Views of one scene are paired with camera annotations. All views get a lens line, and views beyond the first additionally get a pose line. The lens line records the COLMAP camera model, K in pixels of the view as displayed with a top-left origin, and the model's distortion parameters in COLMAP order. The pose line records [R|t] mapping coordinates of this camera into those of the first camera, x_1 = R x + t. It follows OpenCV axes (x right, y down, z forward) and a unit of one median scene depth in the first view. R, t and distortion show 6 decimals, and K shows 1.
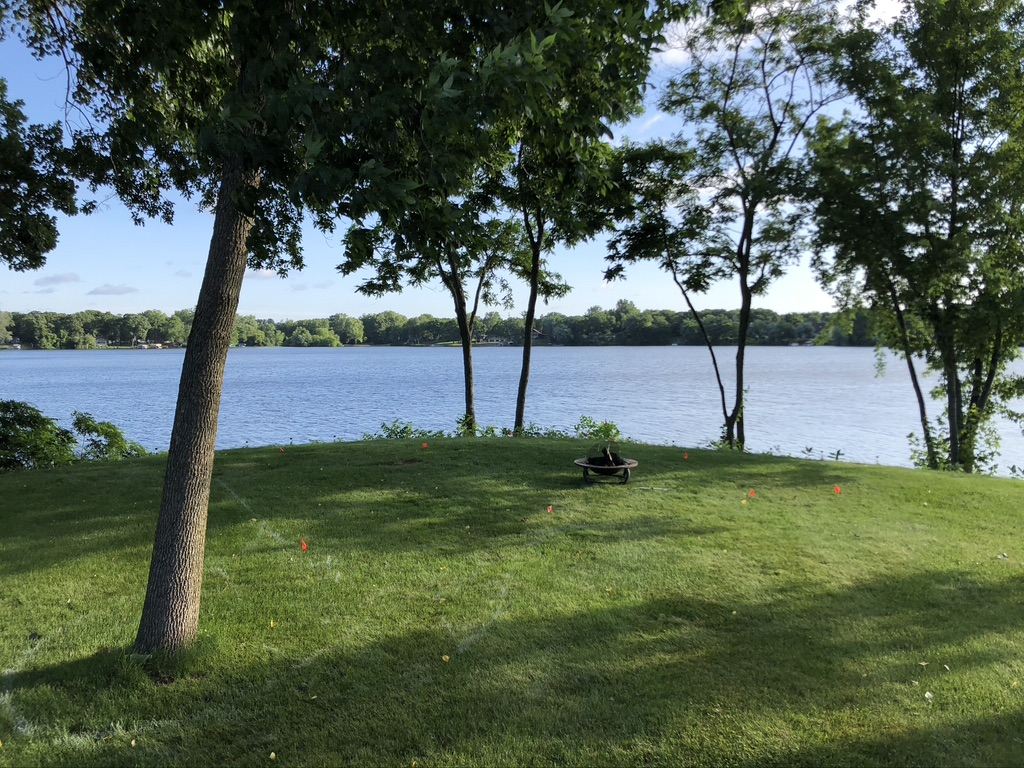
lens RADIAL K [[828.0, 0, 505.9], [0, 828.0, 386.7], [0, 0, 1]] dist [0.010778, 0.003901]
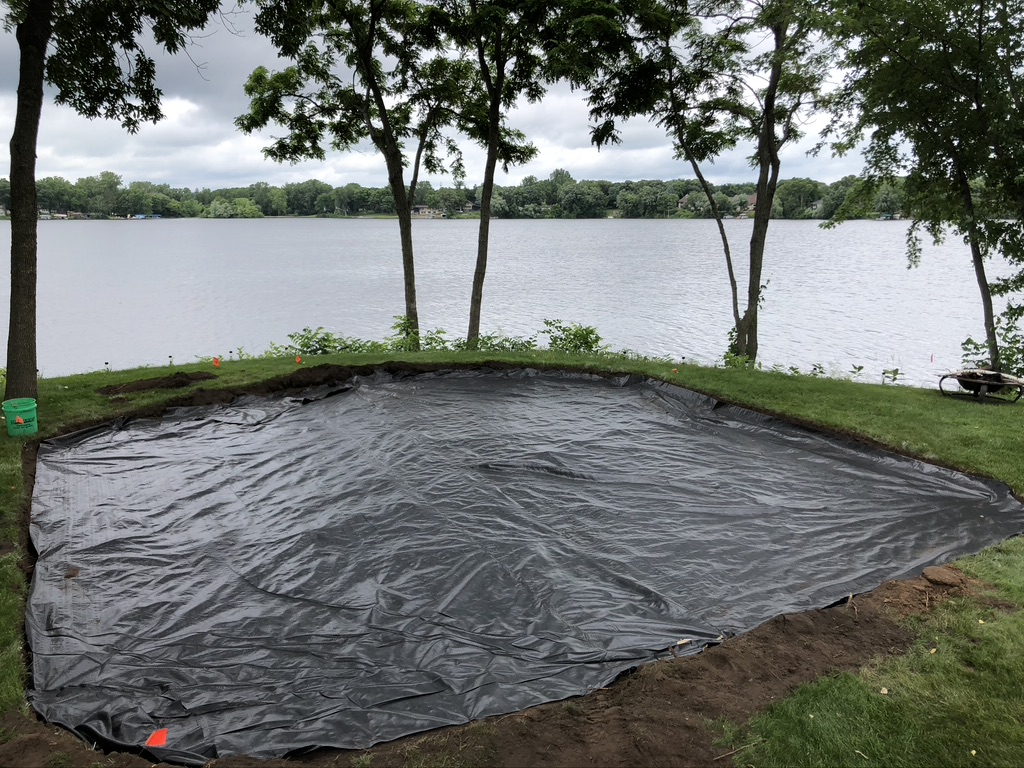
lens RADIAL K [[828.4, 0, 512.0], [0, 828.4, 384.0], [0, 0, 1]] dist [0.017967, -0.005971]
pose [[0.996176, -0.014588, 0.086139, -0.016566], [0.001658, 0.988940, 0.148304, -0.017960], [-0.087350, -0.147594, 0.985183, 0.197207]]
